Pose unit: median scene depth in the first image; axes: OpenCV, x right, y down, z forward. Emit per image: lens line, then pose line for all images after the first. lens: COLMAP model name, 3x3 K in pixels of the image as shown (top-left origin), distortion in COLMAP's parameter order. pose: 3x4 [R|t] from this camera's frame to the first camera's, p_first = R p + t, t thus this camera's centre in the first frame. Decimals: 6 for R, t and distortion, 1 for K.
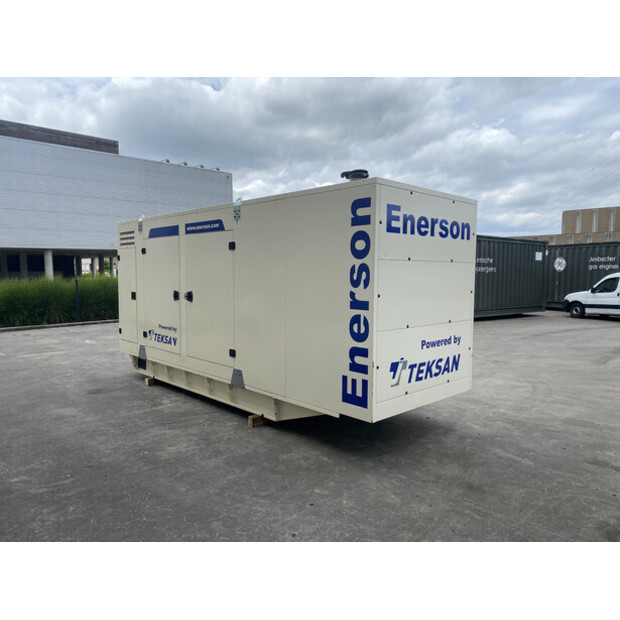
lens RADIAL K [[470.1, 0, 310.0], [0, 470.1, 310.0], [0, 0, 1]] dist [0.047121, -0.057683]
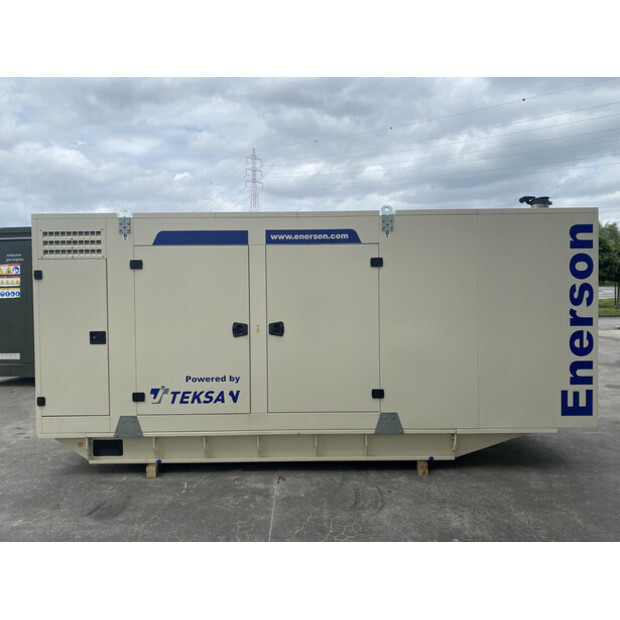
lens RADIAL K [[472.1, 0, 310.0], [0, 472.1, 310.0], [0, 0, 1]] dist [0.022576, -0.014722]
pose [[0.694373, -0.036068, 0.718711, -0.871819], [0.072886, 0.997132, -0.020378, -0.047175], [-0.715915, 0.066534, 0.695010, 0.536221]]
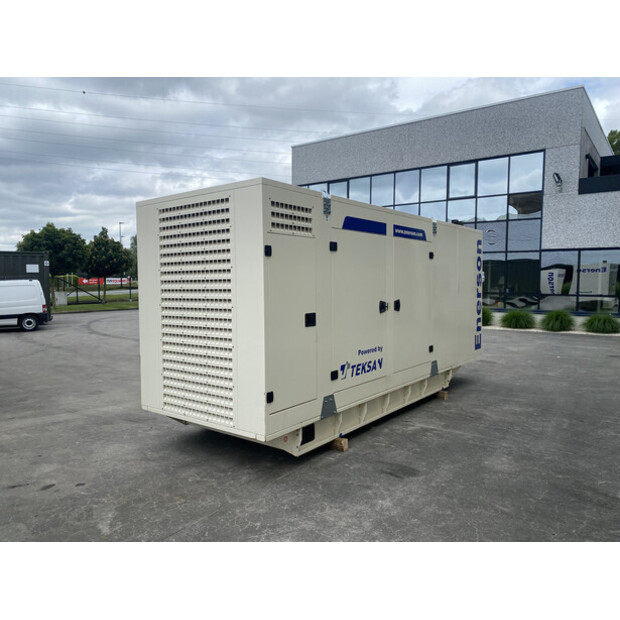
lens RADIAL K [[470.3, 0, 310.5], [0, 470.3, 302.9], [0, 0, 1]] dist [0.024891, -0.011044]
pose [[-0.138157, -0.050262, 0.989134, -1.326712], [0.085430, 0.994384, 0.062461, -0.122451], [-0.986719, 0.093132, -0.133087, 1.511996]]
